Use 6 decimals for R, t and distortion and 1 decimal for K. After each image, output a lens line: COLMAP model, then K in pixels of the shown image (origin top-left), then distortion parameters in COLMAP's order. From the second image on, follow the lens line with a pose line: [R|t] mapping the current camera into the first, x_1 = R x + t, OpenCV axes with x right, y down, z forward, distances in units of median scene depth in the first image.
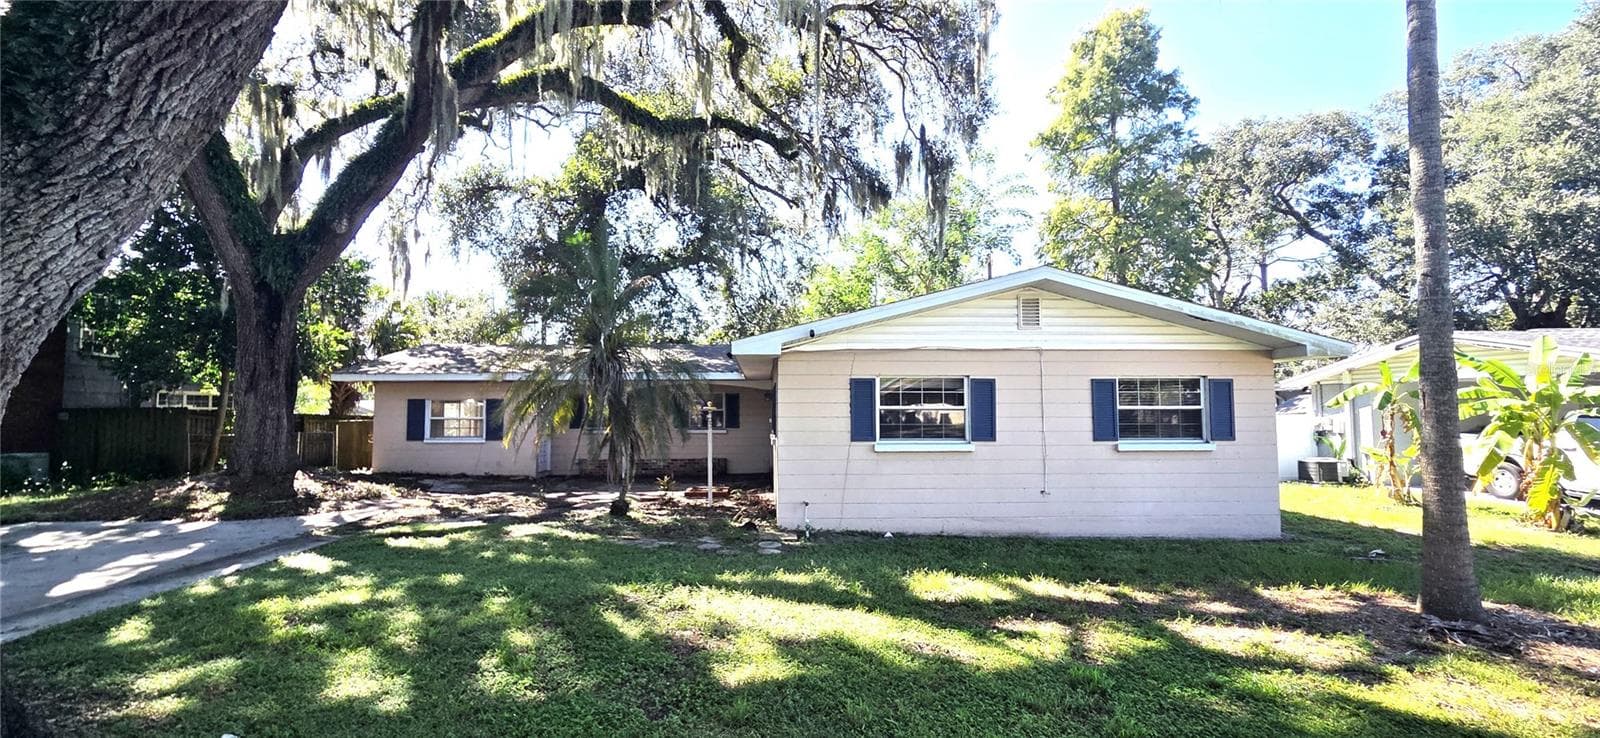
lens RADIAL K [[658.1, 0, 799.4], [0, 658.1, 368.2], [0, 0, 1]] dist [0.009760, 0.002941]
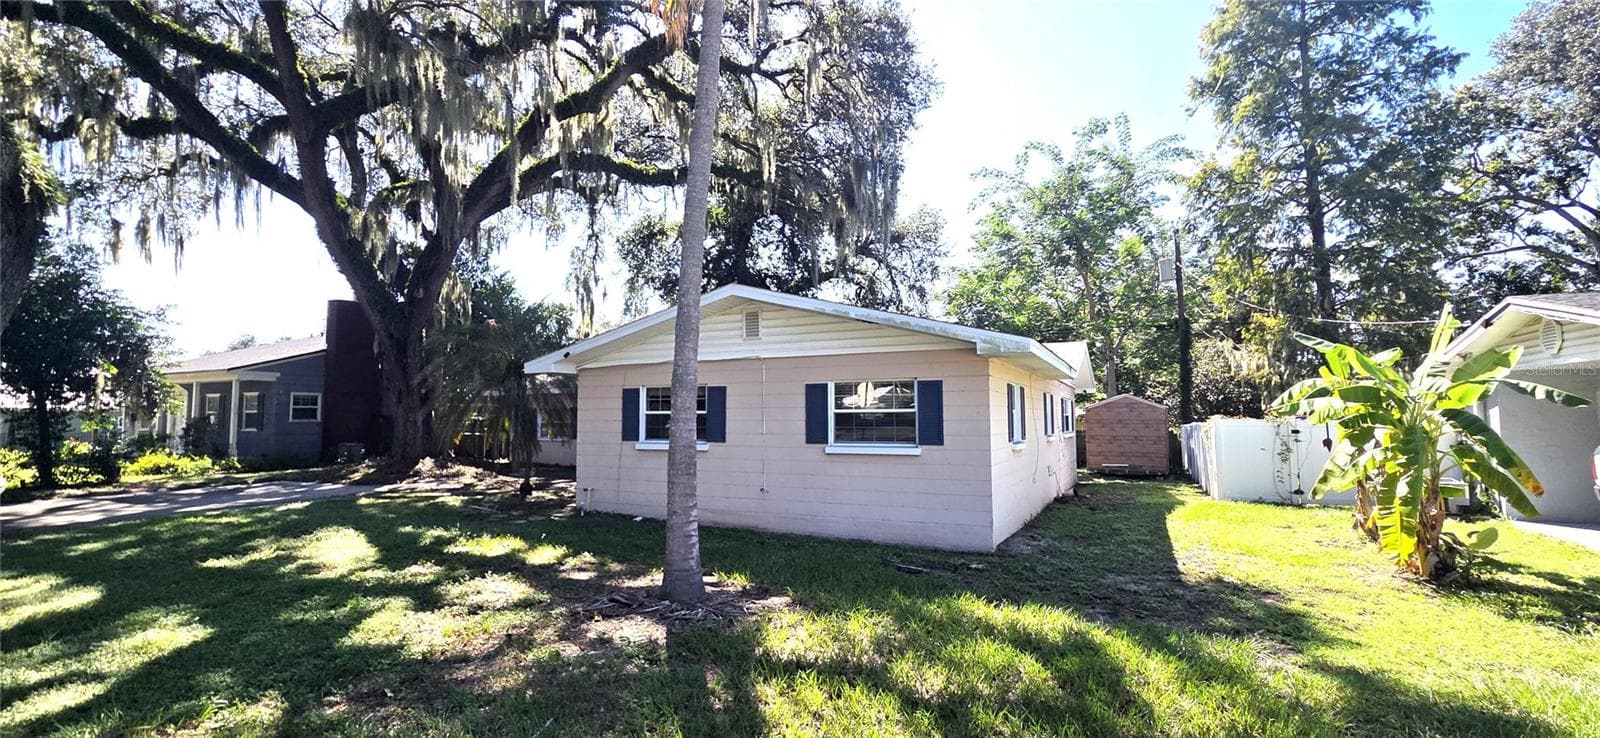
lens RADIAL K [[658.1, 0, 800.6], [0, 658.1, 370.0], [0, 0, 1]] dist [0.009760, 0.002941]
pose [[0.893530, -0.034957, -0.447641, 0.898674], [0.033599, 0.999375, -0.010977, 0.005053], [0.447745, -0.005232, 0.894146, 0.061934]]
